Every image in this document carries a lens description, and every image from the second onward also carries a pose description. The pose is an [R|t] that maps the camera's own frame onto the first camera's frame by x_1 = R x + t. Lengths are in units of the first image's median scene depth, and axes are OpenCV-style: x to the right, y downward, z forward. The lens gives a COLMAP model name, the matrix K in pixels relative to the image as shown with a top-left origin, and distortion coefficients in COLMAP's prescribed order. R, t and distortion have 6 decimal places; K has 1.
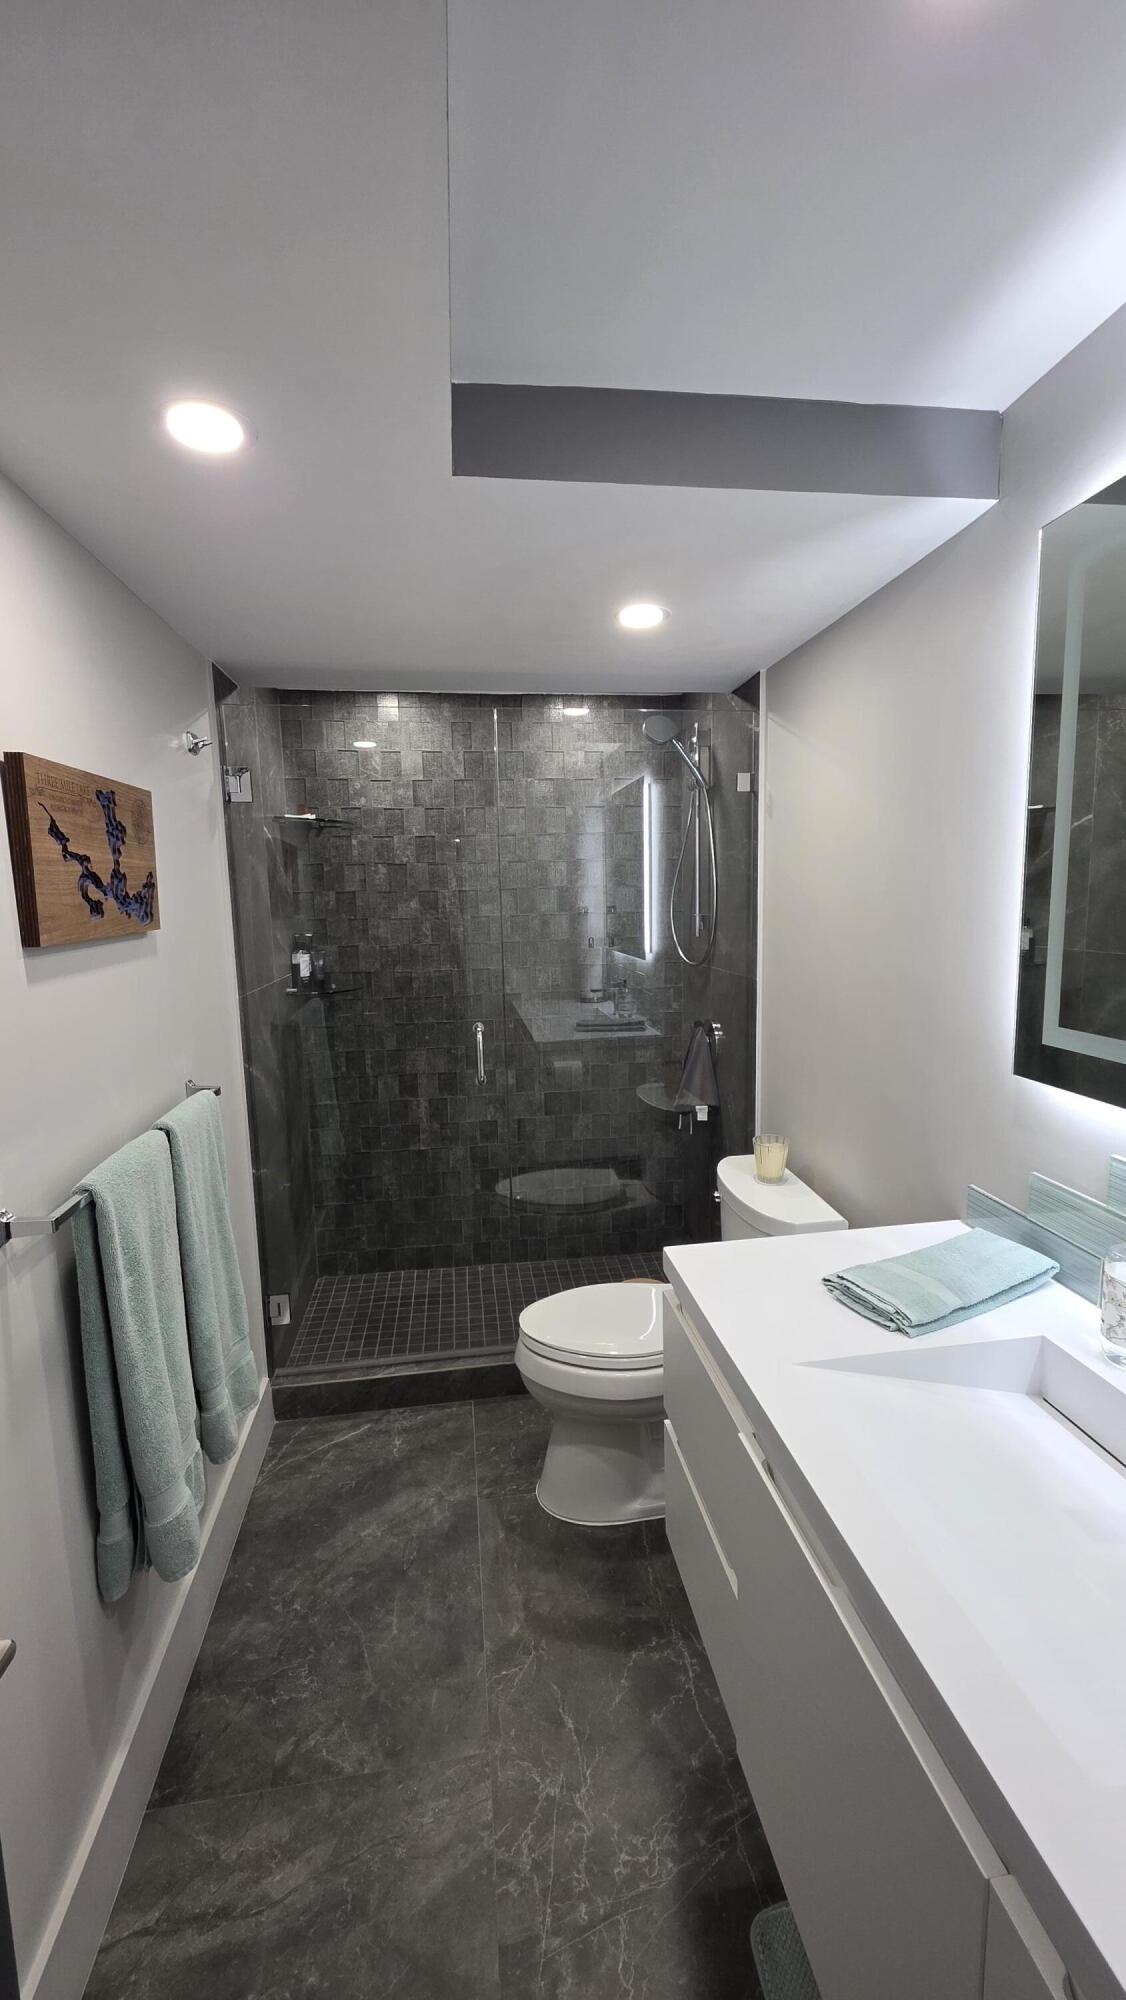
lens RADIAL K [[793.2, 0, 570.0], [0, 793.2, 1007.5], [0, 0, 1]] dist [-0.001182, 0.001318]
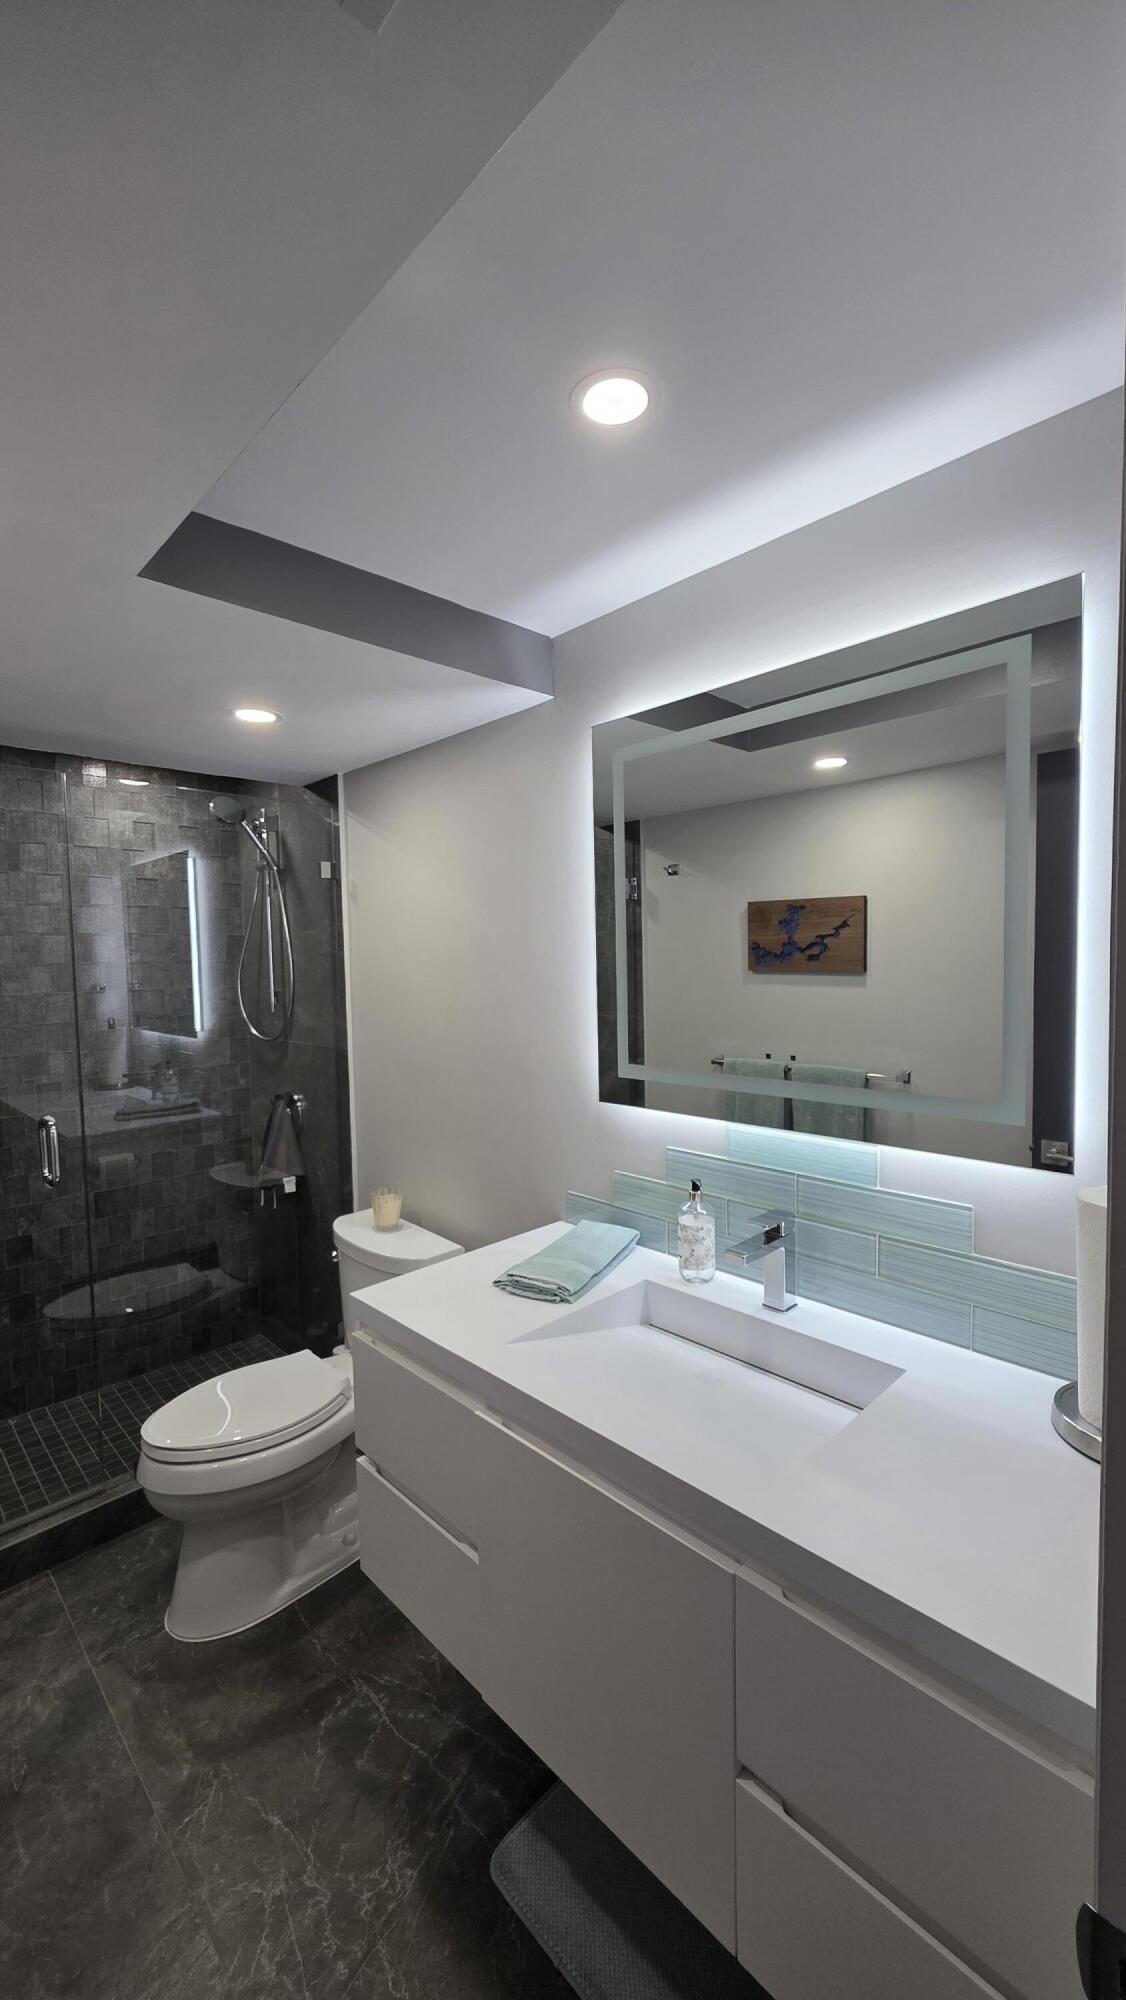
lens RADIAL K [[793.2, 0, 564.8], [0, 793.2, 1008.9], [0, 0, 1]] dist [-0.001182, 0.001318]
pose [[0.809773, -0.027624, 0.586093, -0.205198], [0.081005, 0.994589, -0.065043, 0.005643], [-0.581125, 0.100146, 0.807629, -0.070671]]
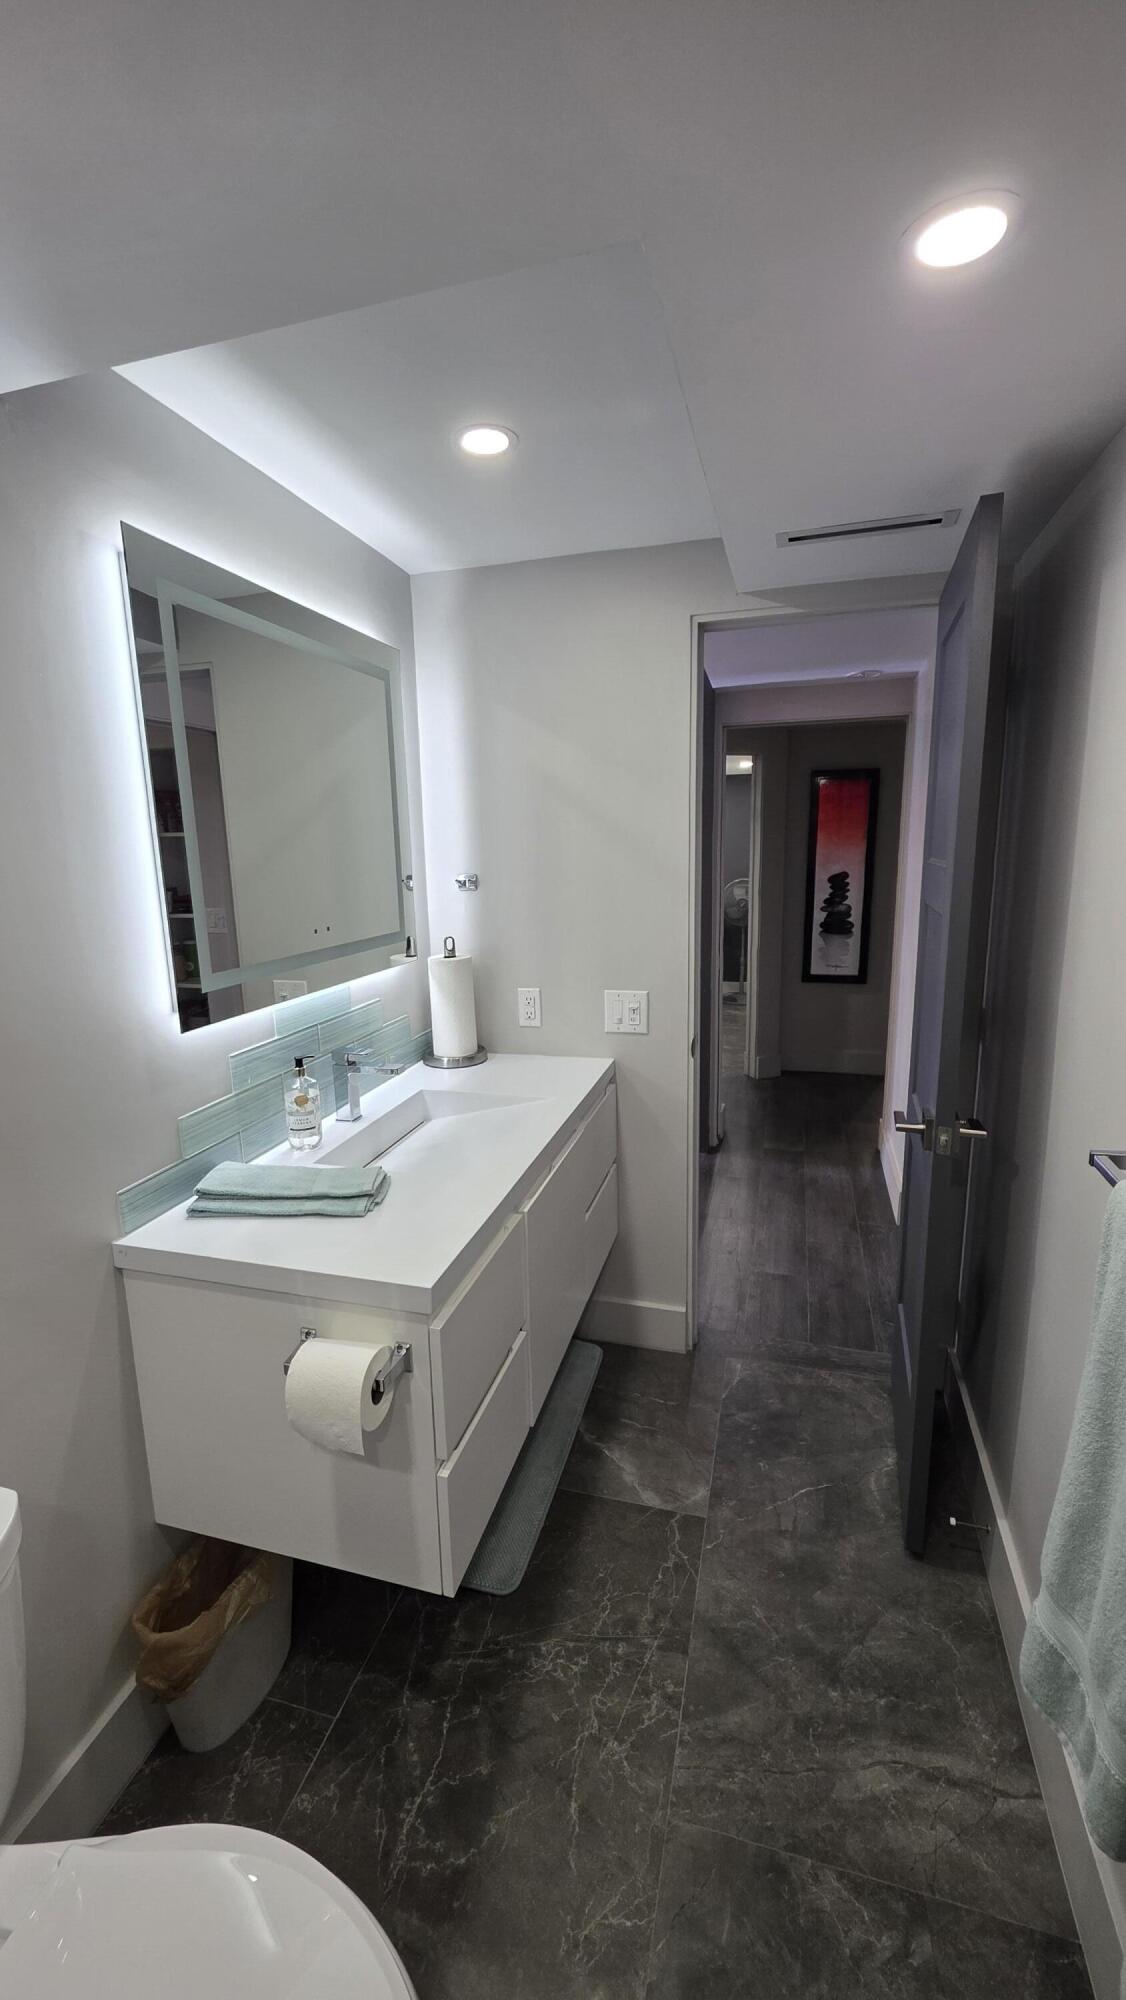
lens RADIAL K [[793.2, 0, 571.5], [0, 793.2, 997.3], [0, 0, 1]] dist [-0.001182, 0.001318]
pose [[-0.912685, -0.035425, 0.407125, -0.258236], [0.097923, 0.948255, 0.302033, -0.165818], [-0.396758, 0.315528, -0.861989, 1.179273]]
